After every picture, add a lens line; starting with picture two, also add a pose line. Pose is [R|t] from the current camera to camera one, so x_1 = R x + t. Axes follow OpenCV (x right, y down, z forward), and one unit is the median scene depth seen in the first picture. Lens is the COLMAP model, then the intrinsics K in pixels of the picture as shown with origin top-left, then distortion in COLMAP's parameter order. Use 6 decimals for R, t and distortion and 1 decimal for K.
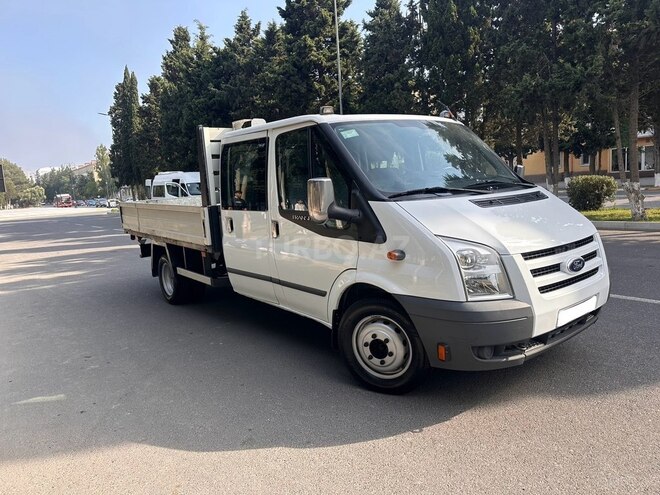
lens RADIAL K [[467.8, 0, 332.3], [0, 467.8, 250.8], [0, 0, 1]] dist [0.031603, -0.045749]
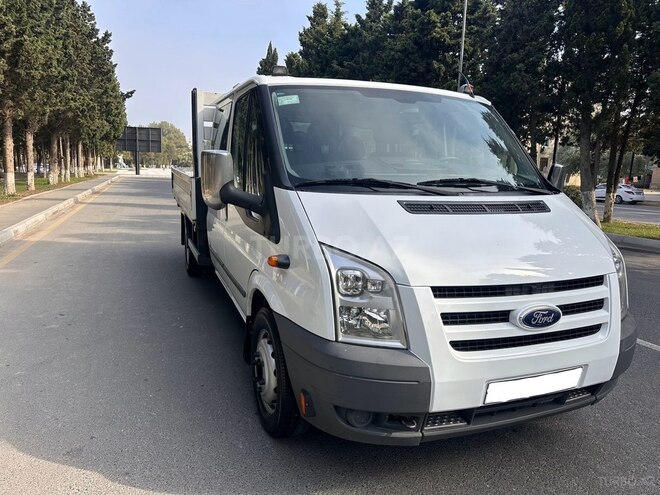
lens RADIAL K [[467.8, 0, 325.5], [0, 467.8, 250.6], [0, 0, 1]] dist [0.031603, -0.045749]
pose [[0.951705, 0.143740, -0.271287, 0.235684], [-0.134883, 0.989542, 0.051118, -0.032188], [0.275798, -0.012058, 0.961140, 0.172457]]
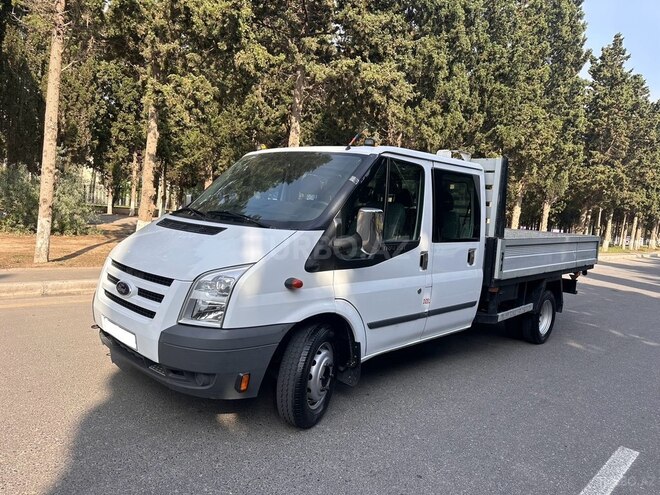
lens RADIAL K [[467.8, 0, 329.9], [0, 467.8, 244.7], [0, 0, 1]] dist [0.031603, -0.045749]
pose [[0.122184, 0.156011, -0.980169, 0.929705], [-0.234923, 0.964051, 0.124161, -0.175995], [0.964304, 0.215094, 0.154442, 0.742200]]
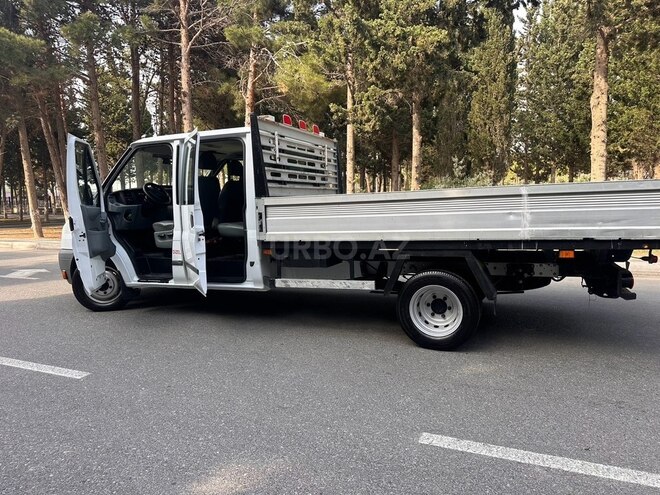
lens RADIAL K [[467.8, 0, 328.7], [0, 467.8, 247.6], [0, 0, 1]] dist [0.031603, -0.045749]
pose [[-0.868546, 0.137365, -0.476192, 0.393816], [0.007244, 0.964238, 0.264938, -0.293208], [0.495556, 0.226661, -0.838480, 2.013829]]
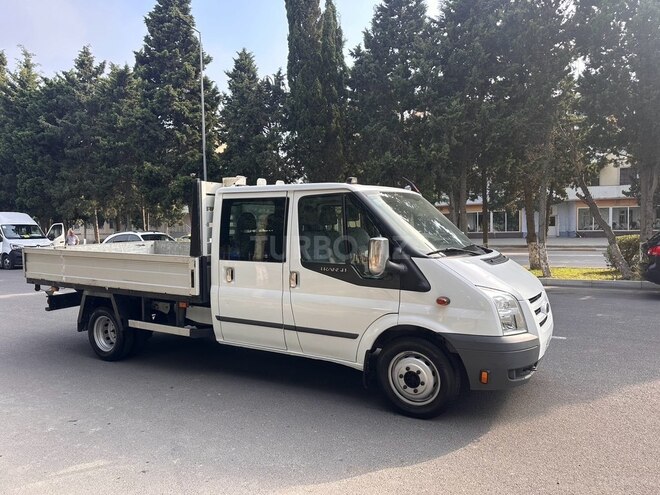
lens RADIAL K [[467.8, 0, 331.7], [0, 467.8, 251.1], [0, 0, 1]] dist [0.031603, -0.045749]
pose [[0.926369, 0.030328, 0.375394, -0.361929], [0.010334, 0.994330, -0.105833, 0.002960], [-0.376476, 0.101920, 0.920803, -0.040462]]
